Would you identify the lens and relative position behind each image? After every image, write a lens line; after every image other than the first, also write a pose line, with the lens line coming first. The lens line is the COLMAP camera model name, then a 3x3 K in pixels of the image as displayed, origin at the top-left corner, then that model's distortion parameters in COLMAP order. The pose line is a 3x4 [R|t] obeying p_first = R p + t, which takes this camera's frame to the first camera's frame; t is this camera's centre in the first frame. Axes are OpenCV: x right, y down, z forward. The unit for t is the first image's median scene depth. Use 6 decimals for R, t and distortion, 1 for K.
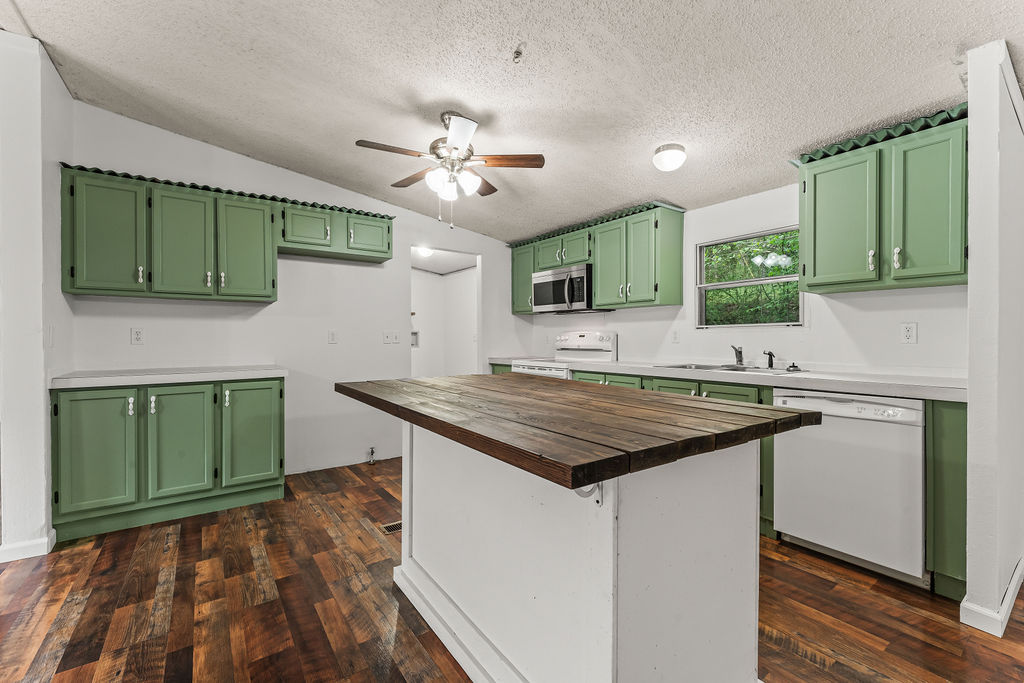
lens RADIAL K [[432.2, 0, 496.1], [0, 432.2, 340.8], [0, 0, 1]] dist [0.002354, -0.000725]
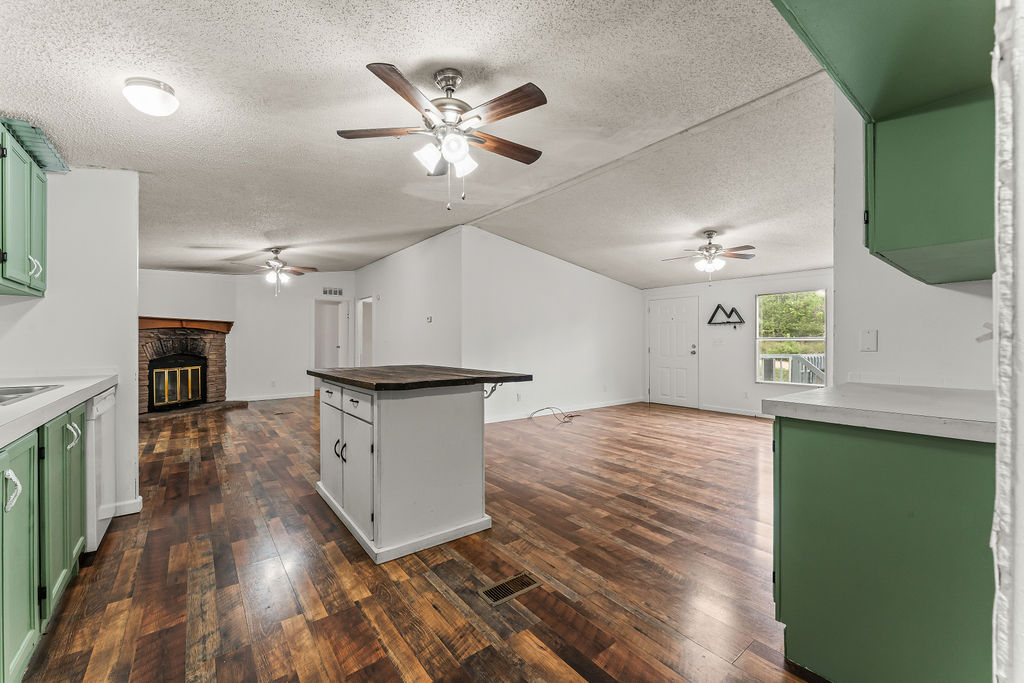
lens RADIAL K [[416.2, 0, 497.0], [0, 416.2, 342.4], [0, 0, 1]] dist [-0.005842, -0.000499]
pose [[-0.999328, 0.002116, -0.036593, -0.162207], [0.001831, 0.999968, 0.007826, -0.013628], [0.036608, 0.007753, -0.999300, 1.761443]]
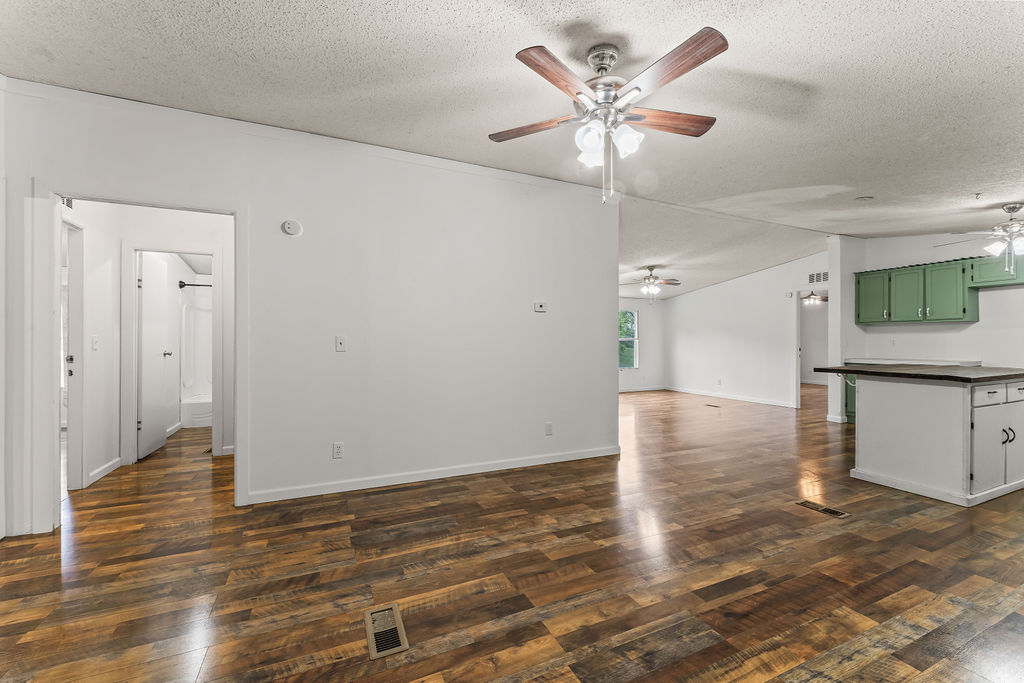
lens RADIAL K [[416.2, 0, 510.1], [0, 416.2, 340.4], [0, 0, 1]] dist [-0.005842, -0.000499]
pose [[-0.183926, 0.002843, -0.982936, 1.653218], [-0.008137, 0.999957, 0.004414, -0.016539], [0.982906, 0.008810, -0.183895, -0.486778]]
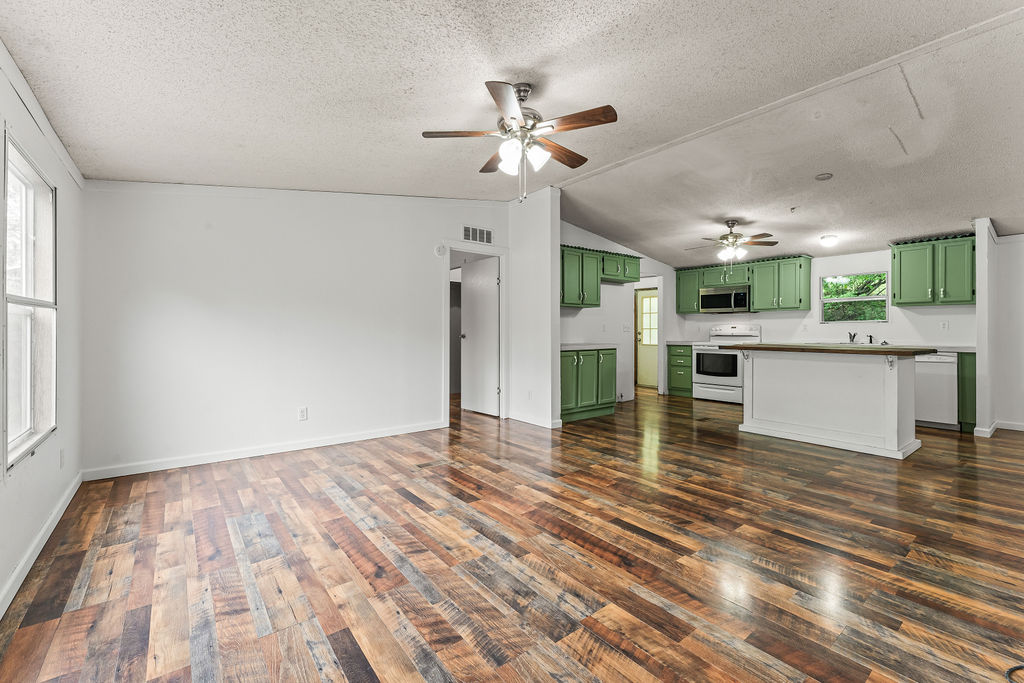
lens RADIAL K [[432.2, 0, 498.1], [0, 432.2, 331.1], [0, 0, 1]] dist [0.002354, -0.000725]
pose [[0.999099, 0.003341, 0.042308, -1.279487], [-0.002951, 0.999953, -0.009259, 0.032792], [-0.042337, 0.009126, 0.999062, -1.001008]]
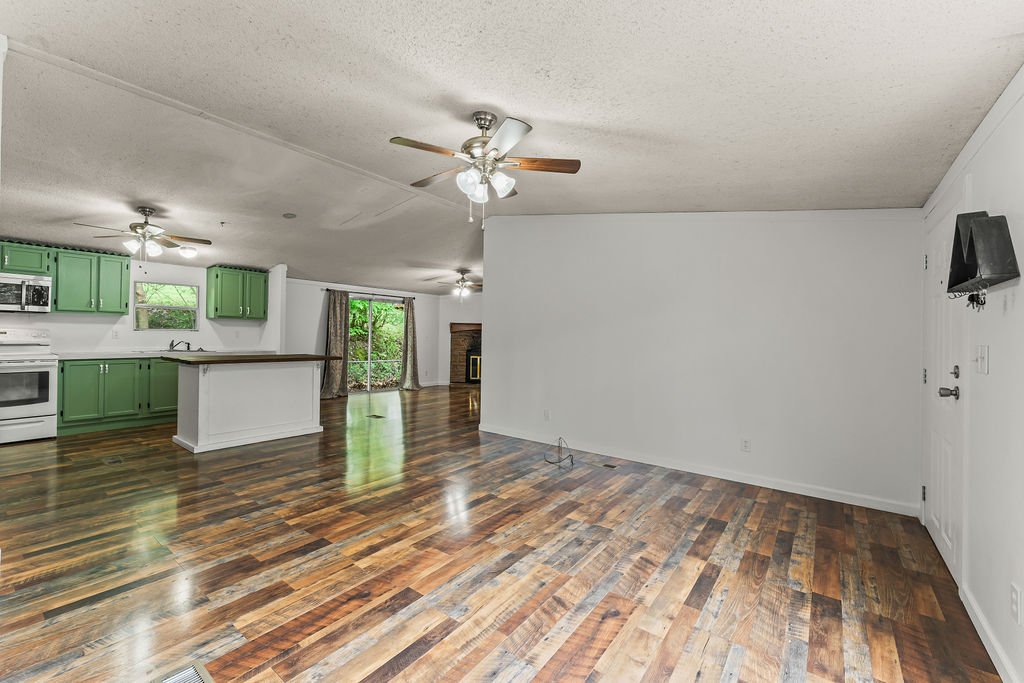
lens RADIAL K [[416.2, 0, 510.1], [0, 416.2, 335.7], [0, 0, 1]] dist [-0.005842, -0.000499]
pose [[-0.308827, -0.000847, 0.951118, -2.058620], [-0.009727, 0.999950, -0.002268, -0.023649], [-0.951068, -0.009952, -0.308820, 0.133676]]
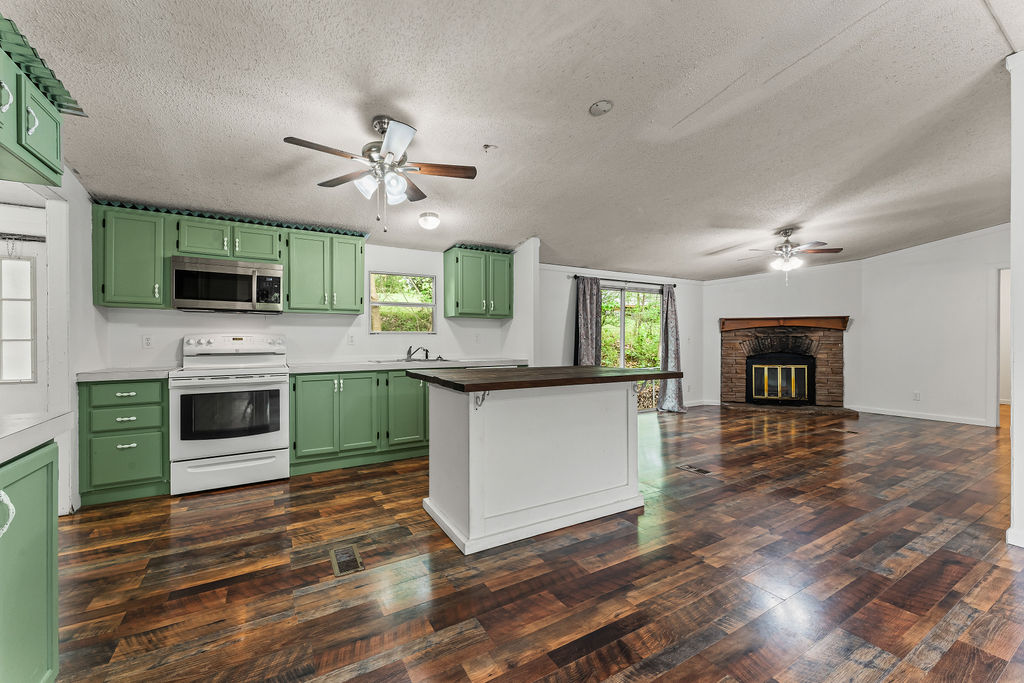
lens RADIAL K [[416.2, 0, 517.9], [0, 416.2, 340.3], [0, 0, 1]] dist [-0.005842, -0.000499]
pose [[0.077904, 0.002306, 0.996958, -1.018324], [0.007280, 0.999969, -0.002882, -0.003105], [-0.996934, 0.007482, 0.077884, 0.608966]]
